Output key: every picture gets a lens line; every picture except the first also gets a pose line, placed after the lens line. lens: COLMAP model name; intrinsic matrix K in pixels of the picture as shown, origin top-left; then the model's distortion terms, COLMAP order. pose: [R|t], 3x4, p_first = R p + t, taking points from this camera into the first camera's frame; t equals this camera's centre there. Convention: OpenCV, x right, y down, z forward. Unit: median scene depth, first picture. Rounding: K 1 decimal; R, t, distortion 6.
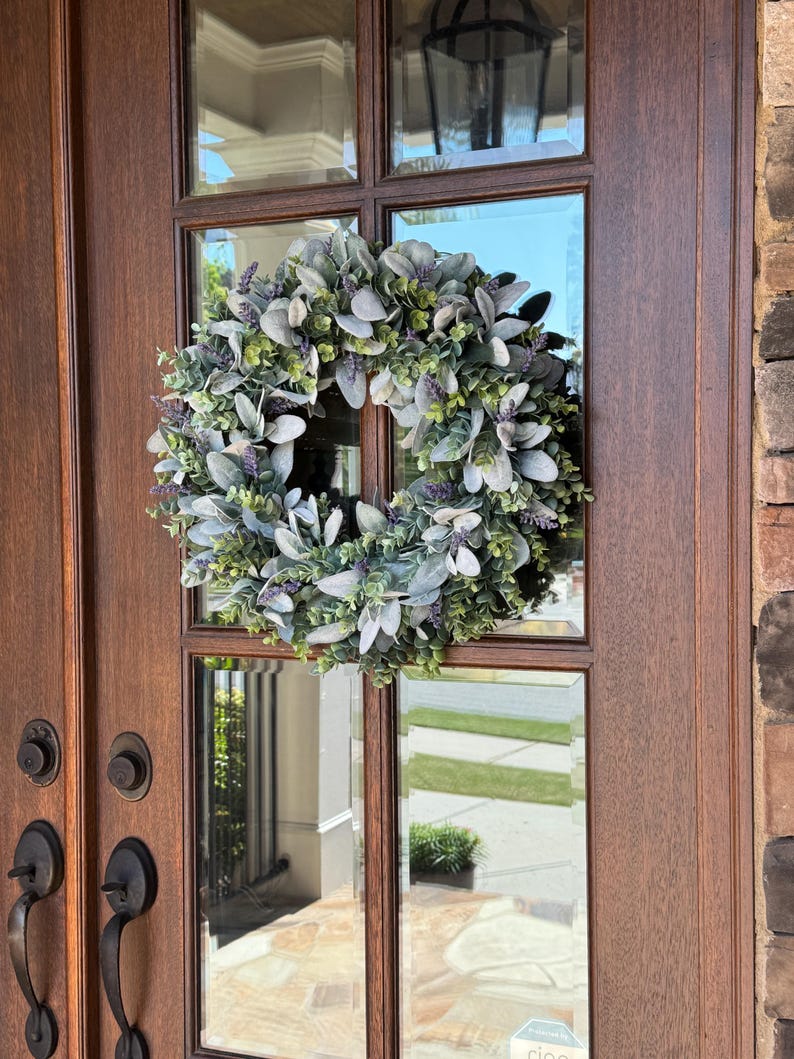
lens RADIAL K [[1393.6, 0, 397.0], [0, 1393.6, 529.5], [0, 0, 1]] dist [0.180742, -0.433051]
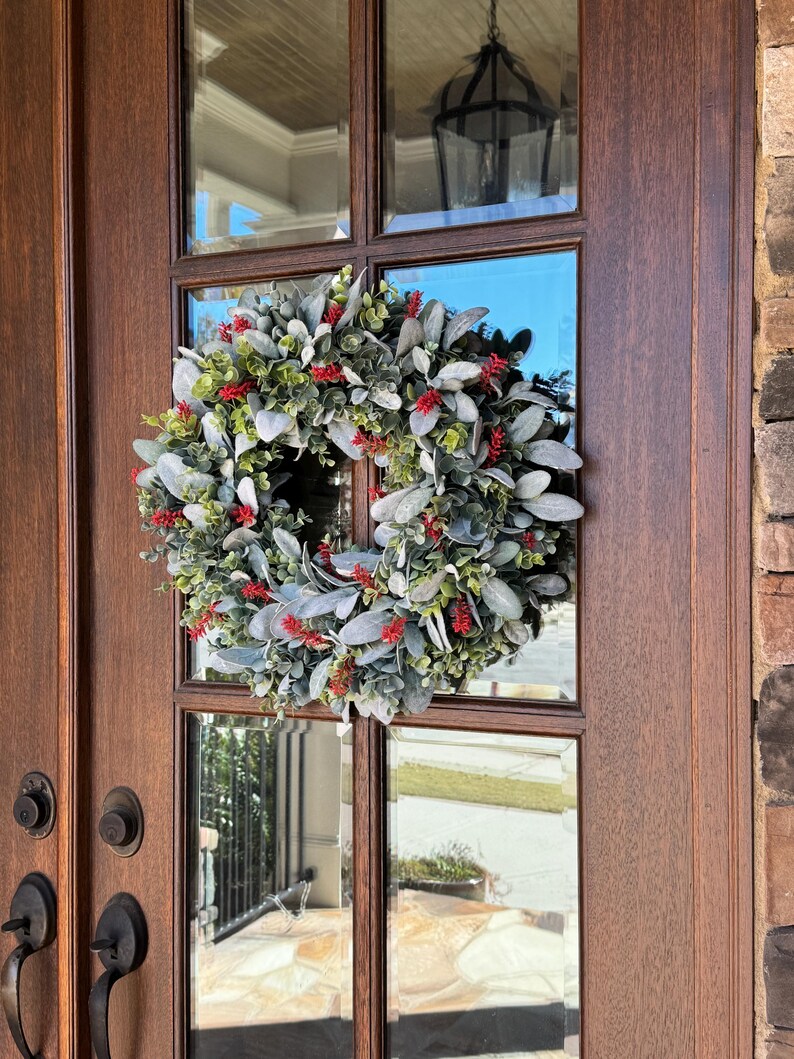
lens RADIAL K [[1199.8, 0, 397.0], [0, 1199.8, 529.5], [0, 0, 1]] dist [0.190914, -0.471357]
pose [[0.999643, 0.006061, -0.026015, 0.028562], [-0.006704, 0.999672, -0.024702, -0.020574], [0.025856, 0.024868, 0.999356, 0.145454]]
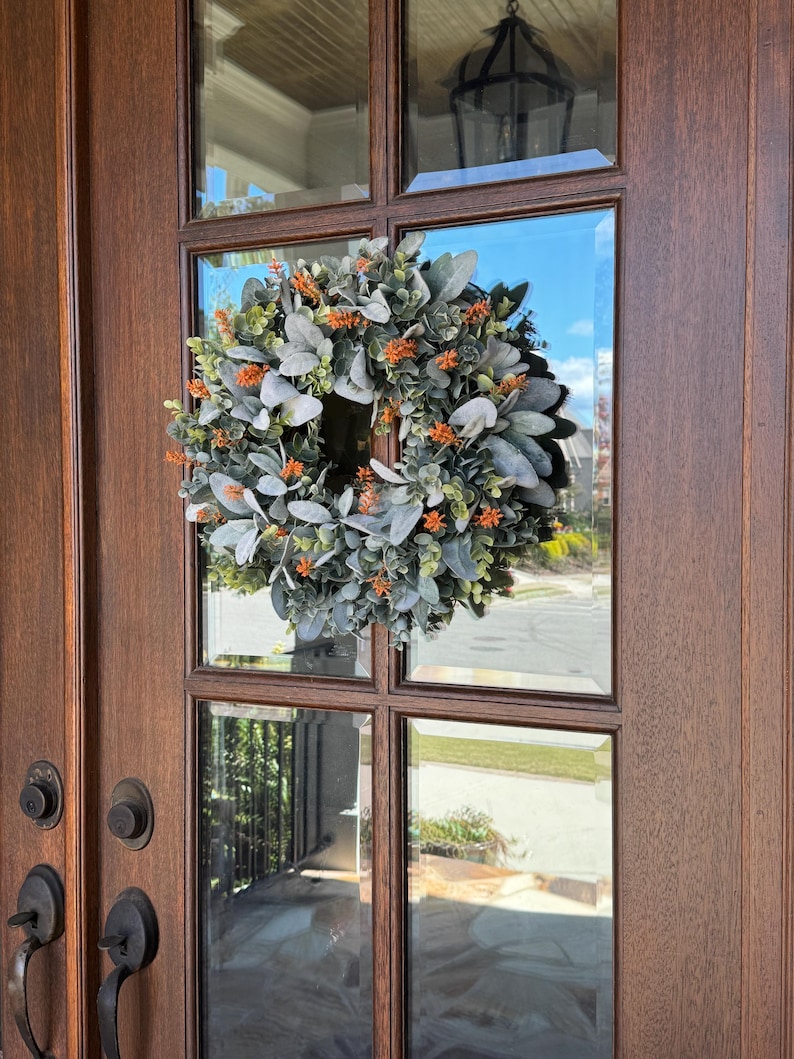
lens RADIAL K [[1135.6, 0, 397.0], [0, 1135.6, 529.5], [0, 0, 1]] dist [0.185286, -0.448604]
pose [[0.999281, 0.007674, -0.037136, 0.020130], [-0.007747, 0.999968, -0.001819, -0.027236], [0.037121, 0.002106, 0.999309, 0.237175]]
